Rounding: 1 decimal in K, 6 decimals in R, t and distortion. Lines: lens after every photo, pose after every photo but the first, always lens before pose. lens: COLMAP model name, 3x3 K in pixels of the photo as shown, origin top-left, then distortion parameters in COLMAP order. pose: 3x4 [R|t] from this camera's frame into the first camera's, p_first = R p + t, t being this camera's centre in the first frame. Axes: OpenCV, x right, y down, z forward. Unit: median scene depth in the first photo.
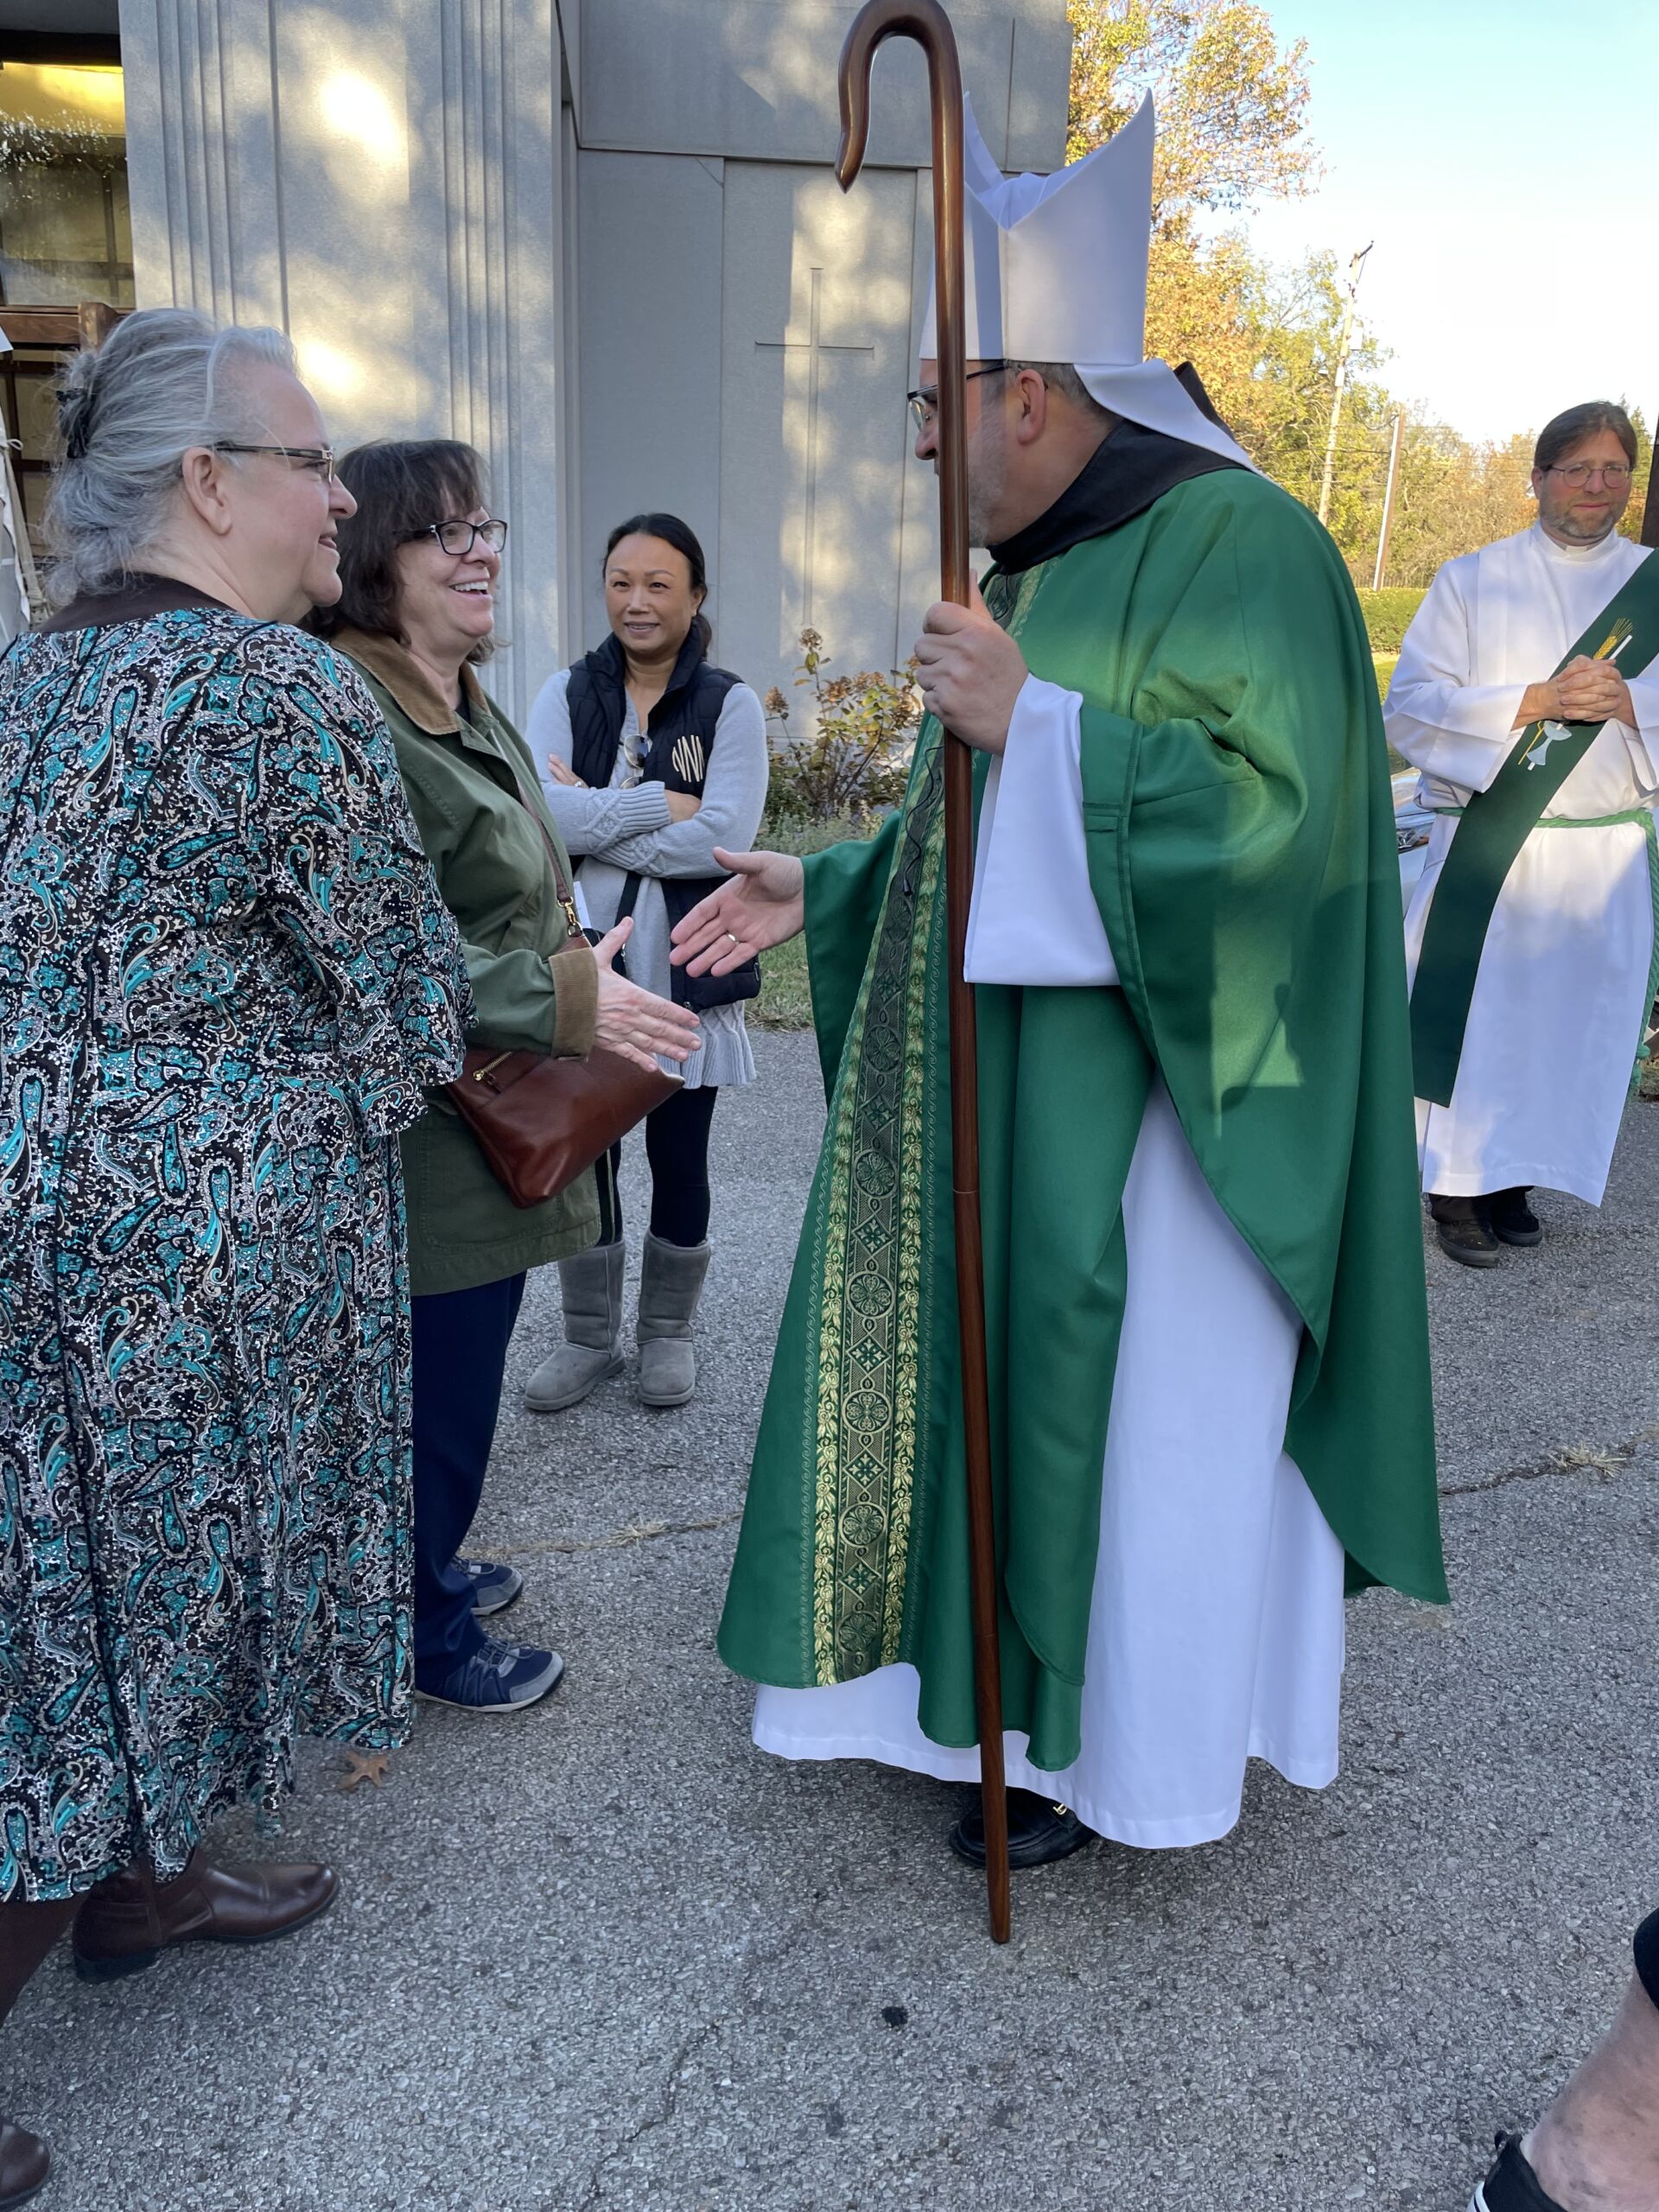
lens RADIAL K [[1687.4, 0, 834.0], [0, 1687.4, 1041.7], [0, 0, 1]] dist [0.064817, -0.099665]
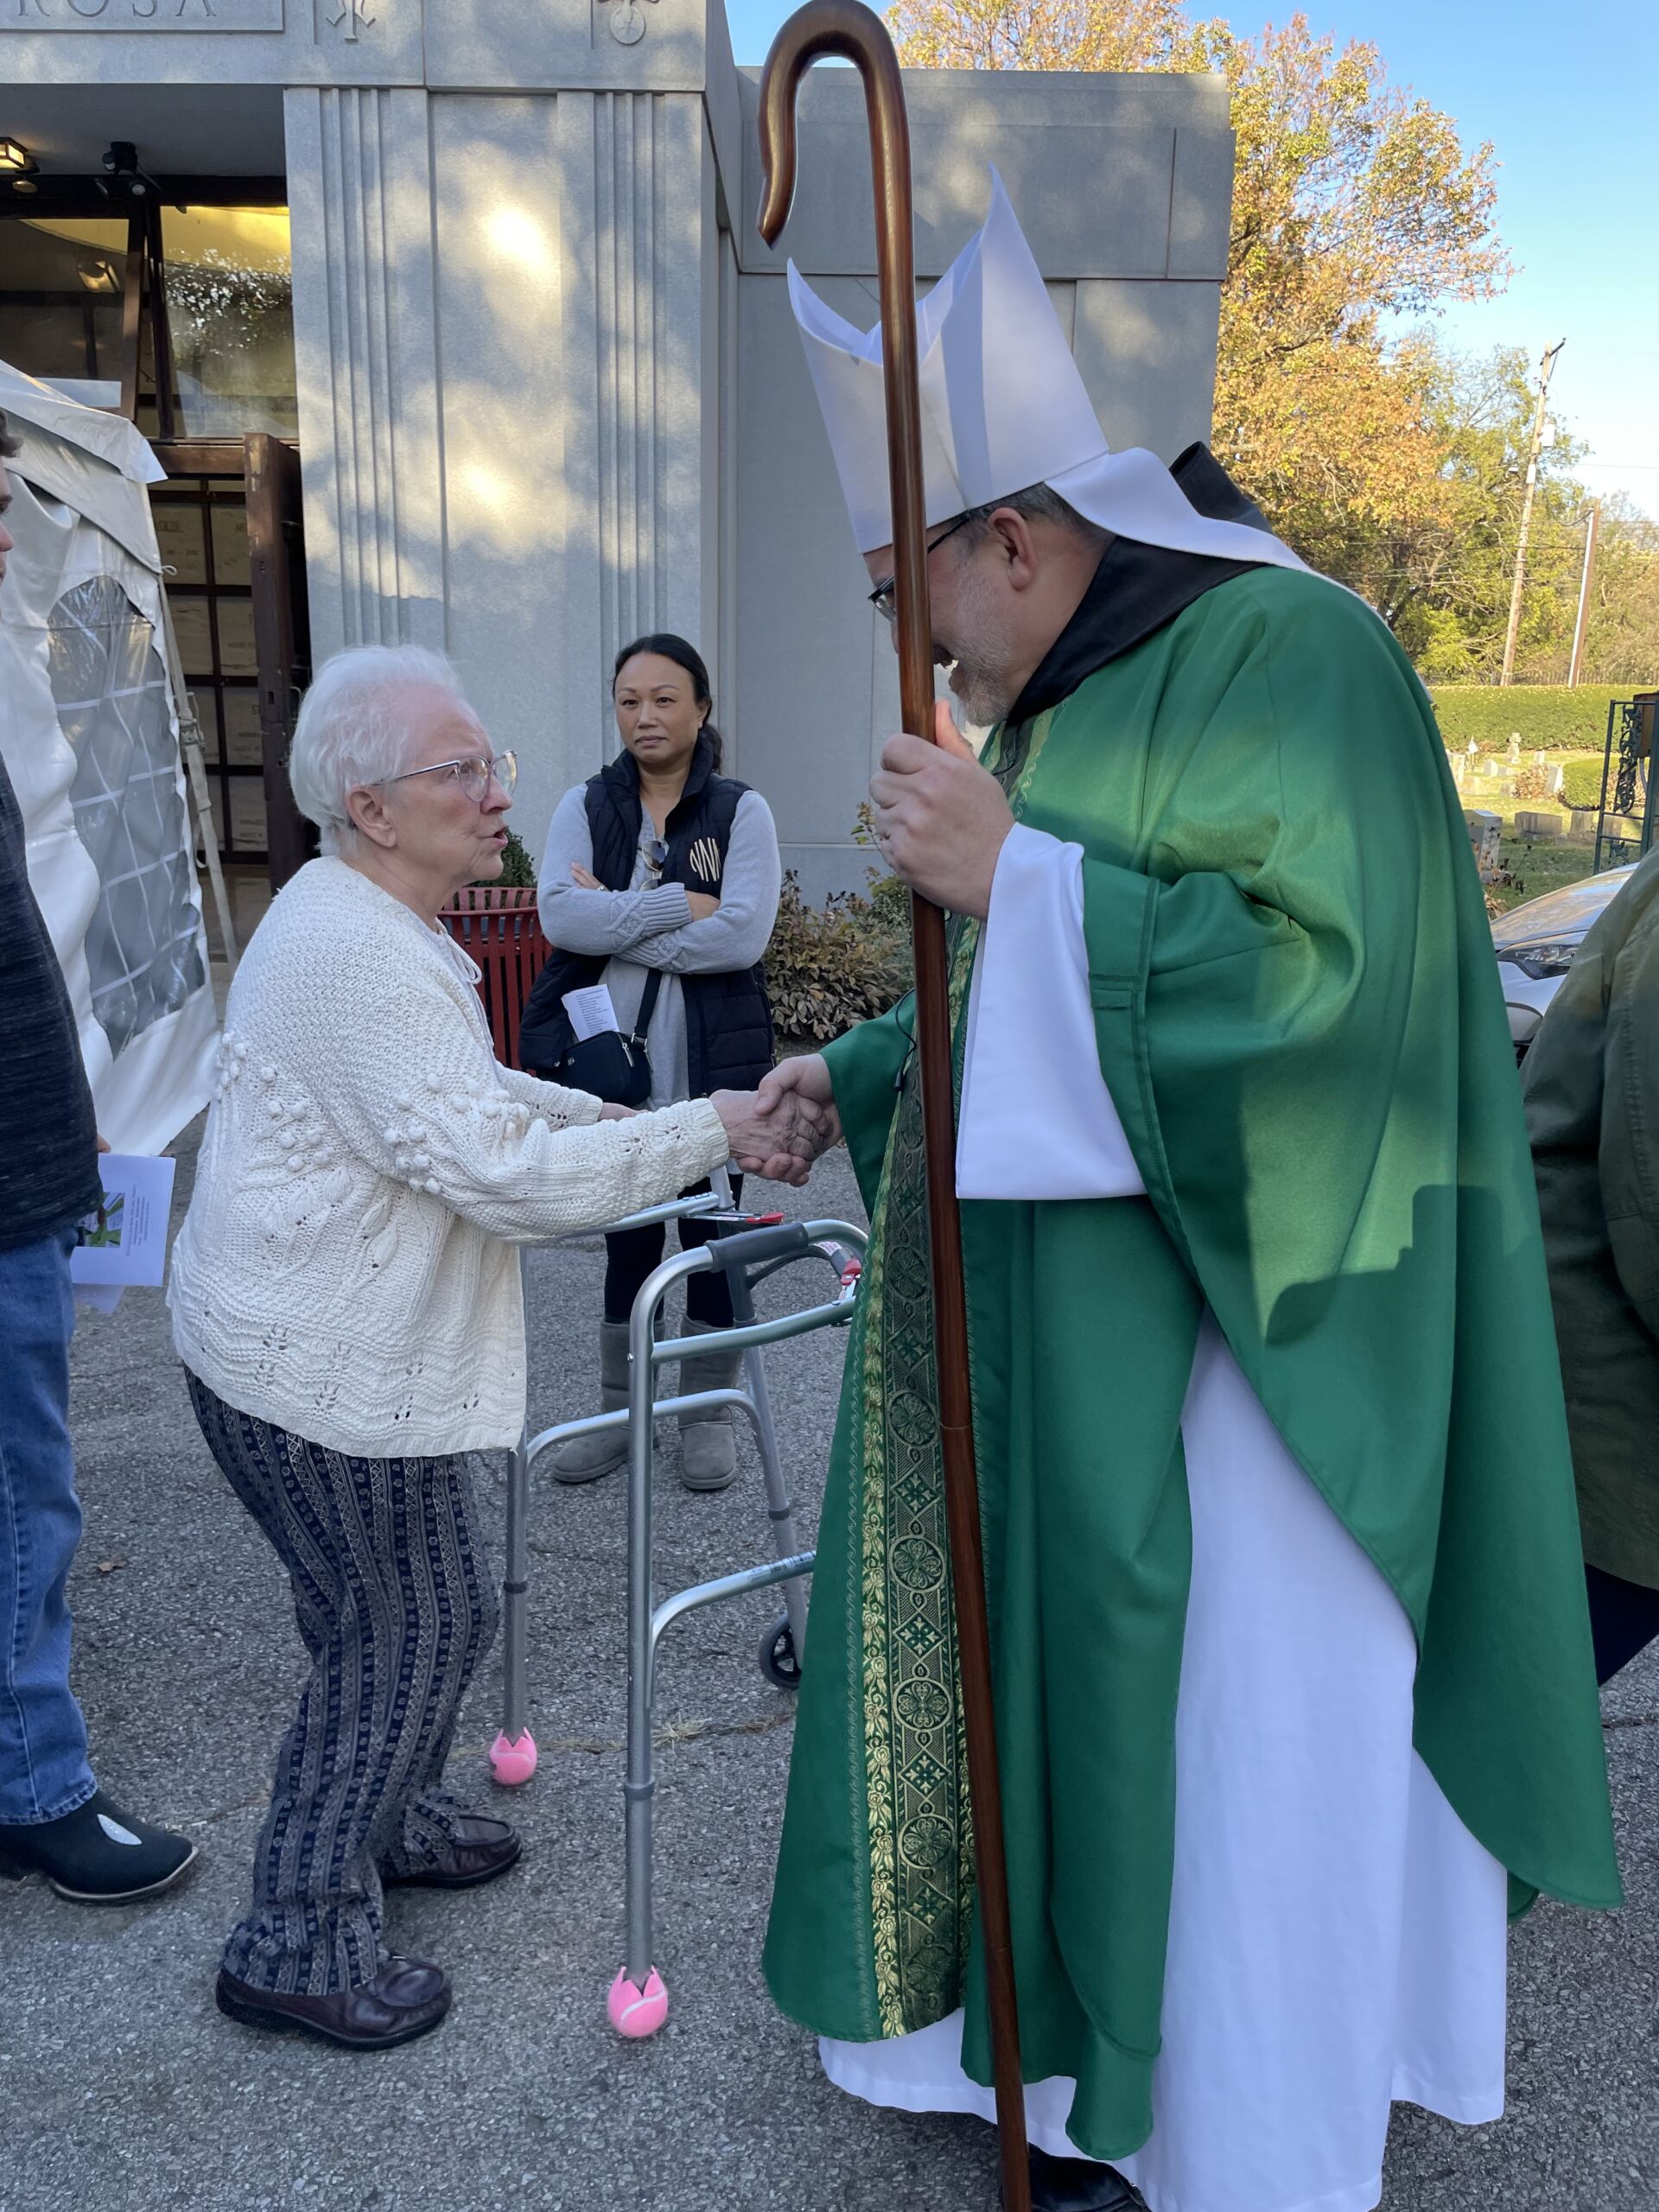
lens RADIAL K [[1661.0, 0, 825.1], [0, 1661.0, 1067.4], [0, 0, 1]] dist [0.059555, -0.095192]
pose [[0.993825, 0.011838, -0.110322, 0.072579], [-0.016278, 0.999090, -0.039430, -0.041275], [0.109755, 0.040983, 0.993113, 0.123058]]
